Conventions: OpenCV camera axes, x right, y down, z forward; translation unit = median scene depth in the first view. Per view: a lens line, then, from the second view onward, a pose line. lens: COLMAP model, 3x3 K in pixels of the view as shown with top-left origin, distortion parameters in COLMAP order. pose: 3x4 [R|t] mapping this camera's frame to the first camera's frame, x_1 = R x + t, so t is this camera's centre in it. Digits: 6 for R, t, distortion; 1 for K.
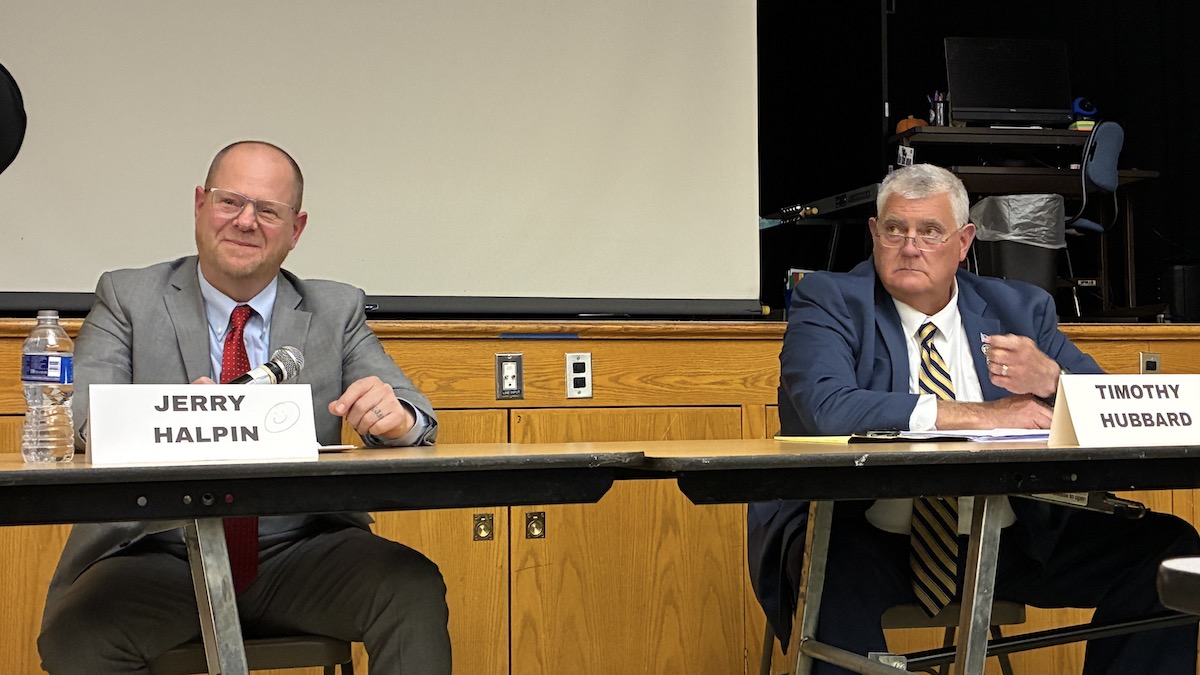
lens RADIAL K [[1539.5, 0, 600.0], [0, 1539.5, 337.5], [0, 0, 1]] dist [0.207078, -0.991439]
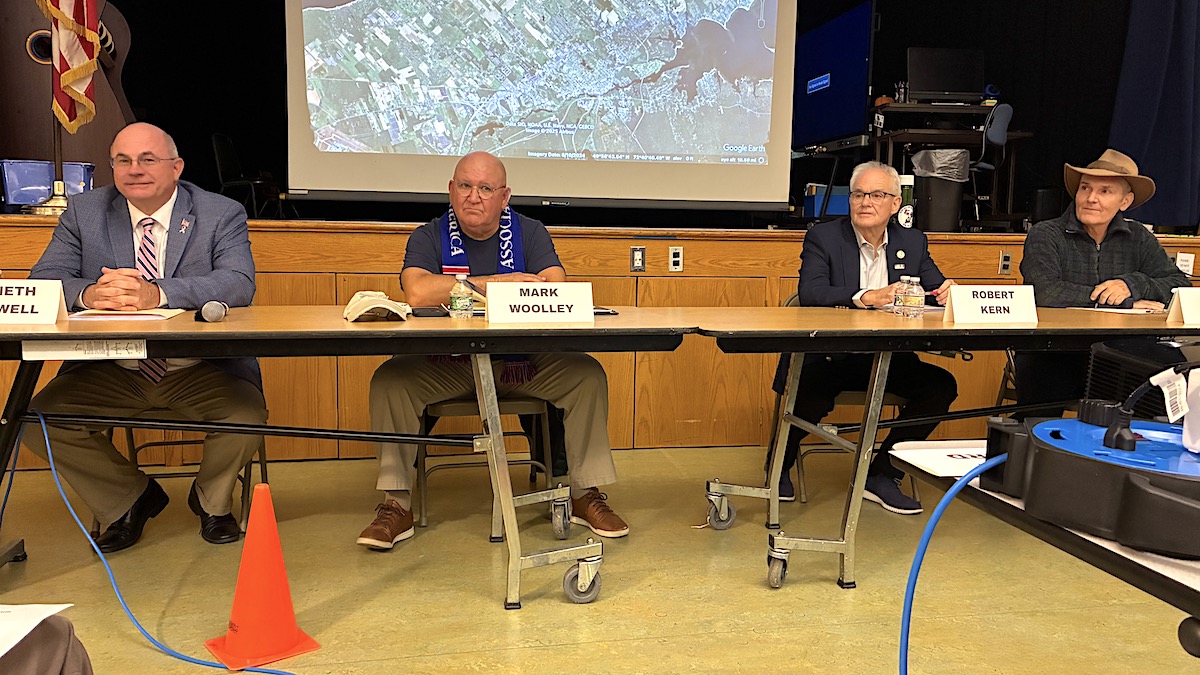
lens RADIAL K [[905.9, 0, 600.0], [0, 905.9, 337.5], [0, 0, 1]] dist [0.008450, 0.002170]
pose [[0.993596, 0.041739, -0.105000, 0.012844], [-0.025331, 0.987901, 0.153005, -0.043766], [0.110116, -0.149366, 0.982631, -0.073006]]
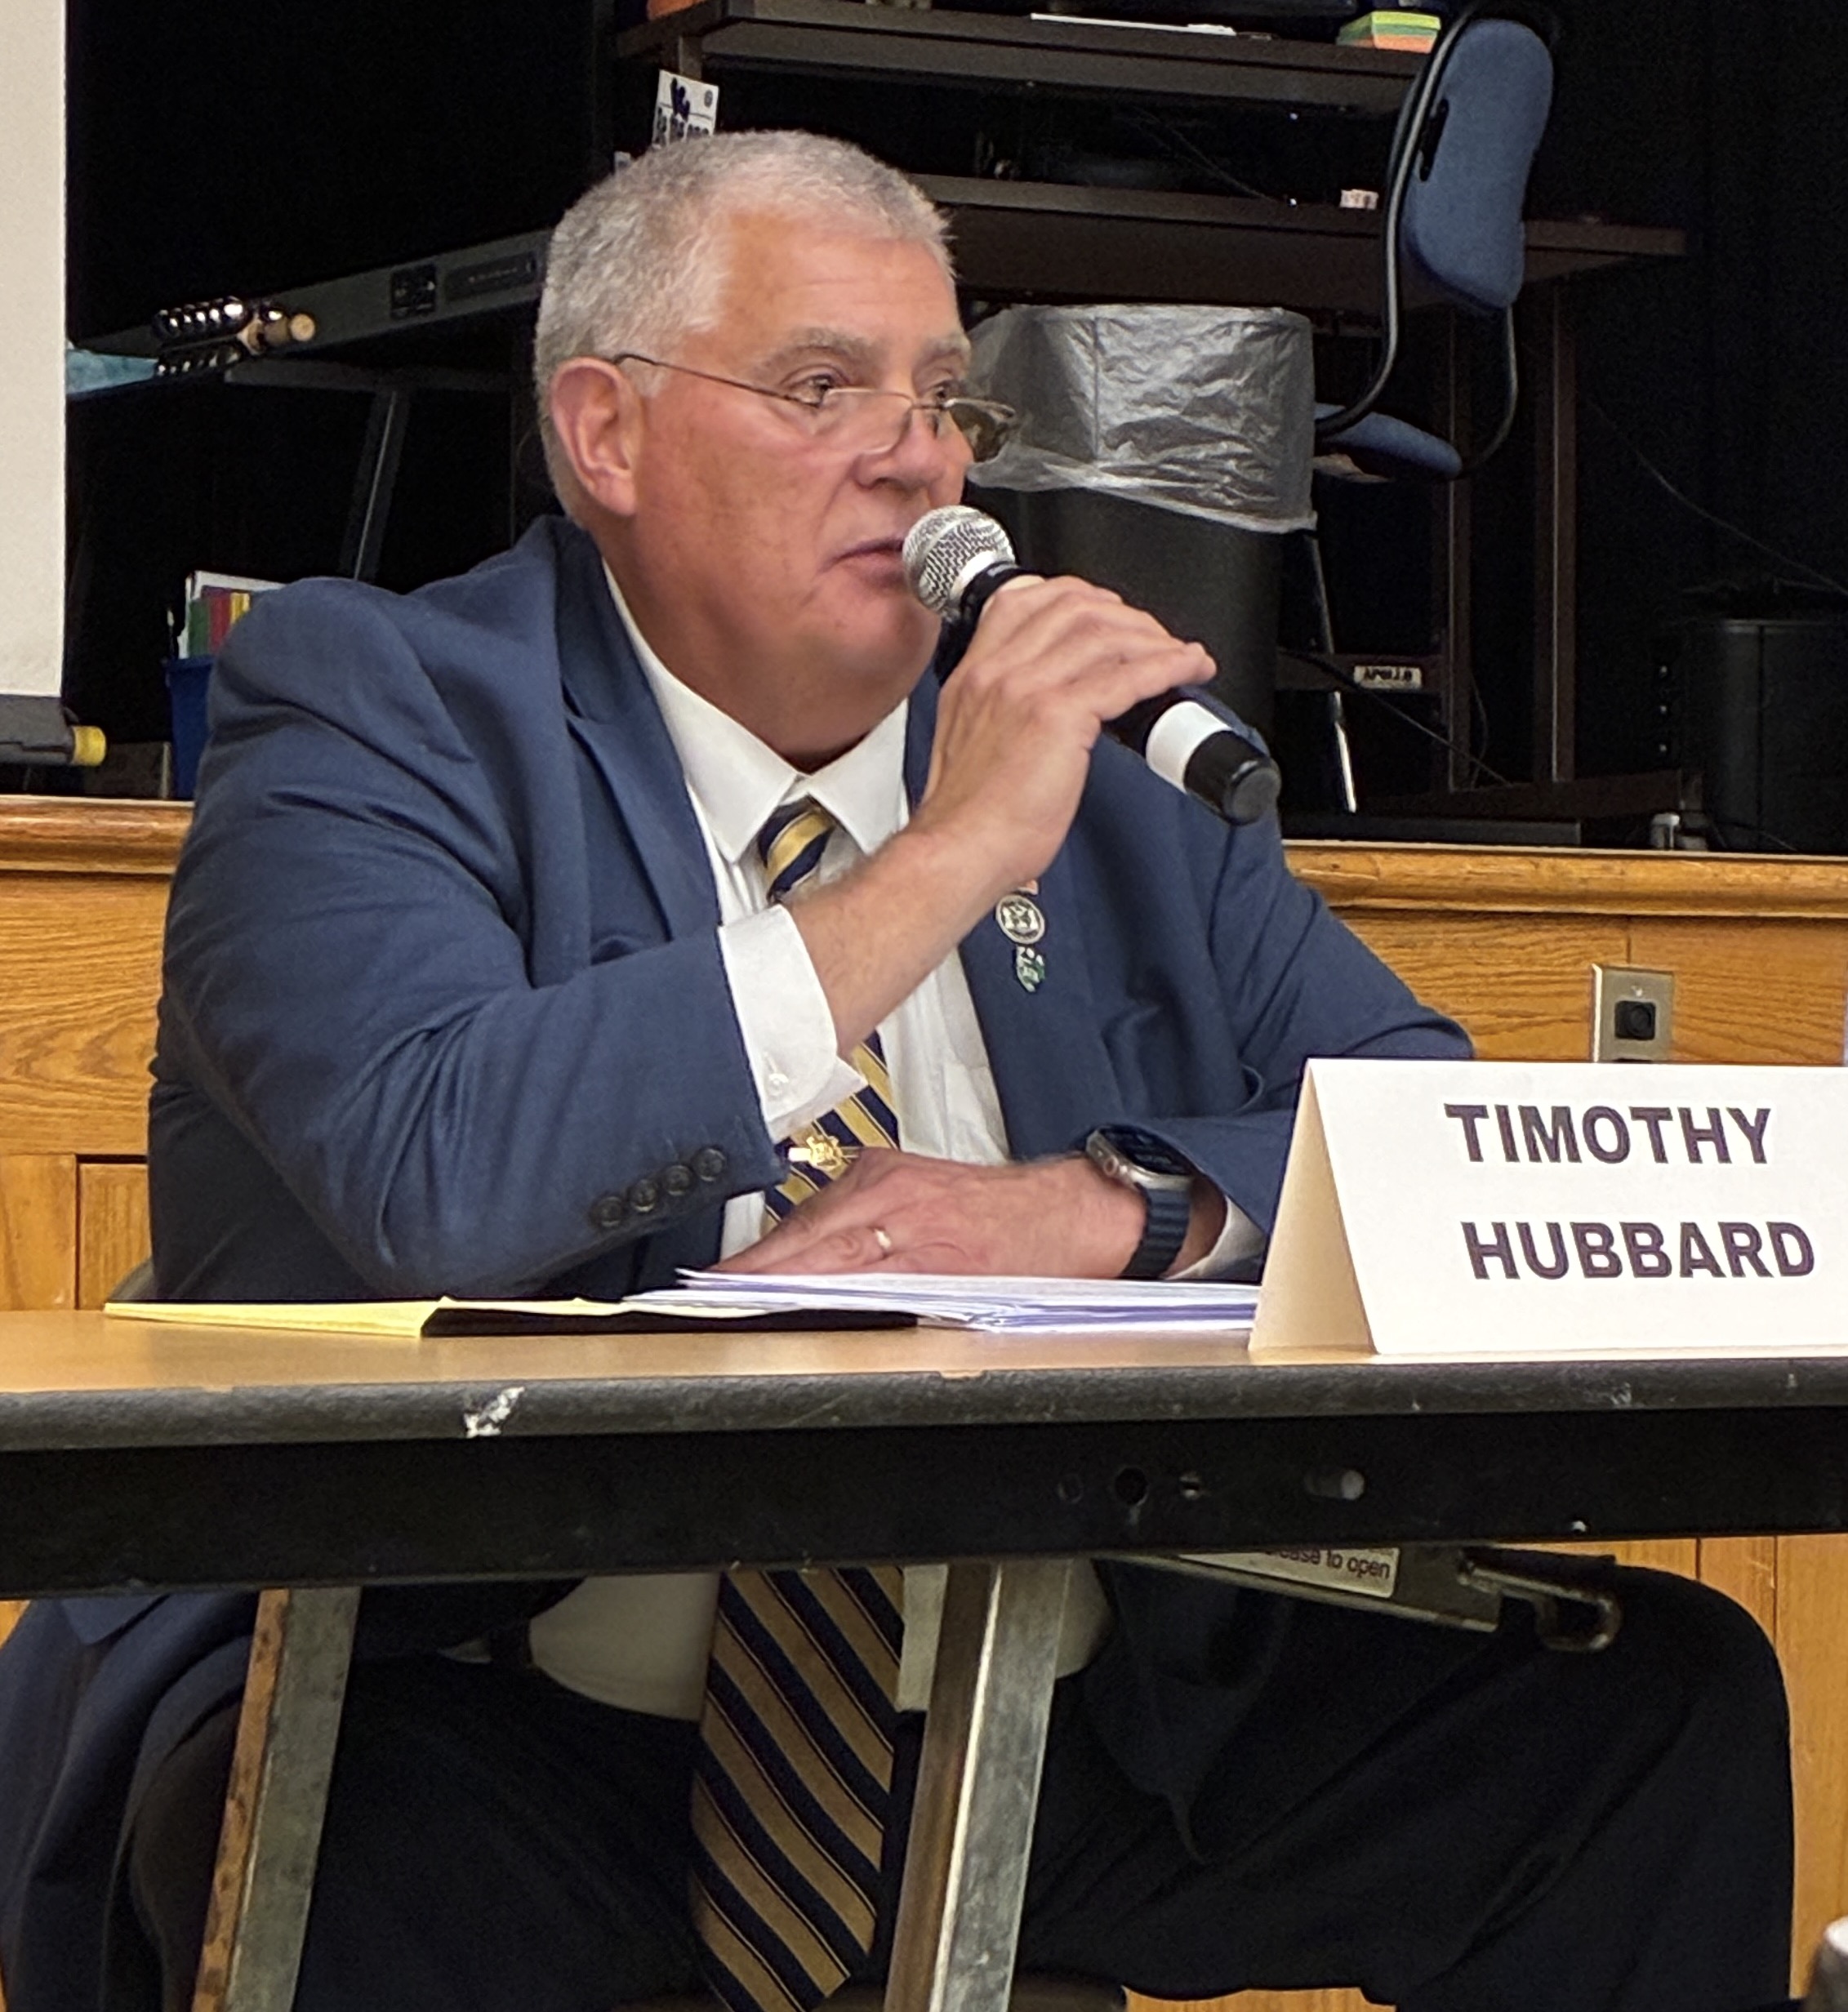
lens RADIAL K [[6507.1, 0, 920.0], [0, 6507.1, 1064.7], [0, 0, 1]] dist [0.134016, 1.962071]
pose [[0.972076, 0.020545, 0.233764, 0.001117], [-0.027836, 0.999222, 0.027930, -0.000934], [-0.233009, -0.033657, 0.971892, 0.020090]]
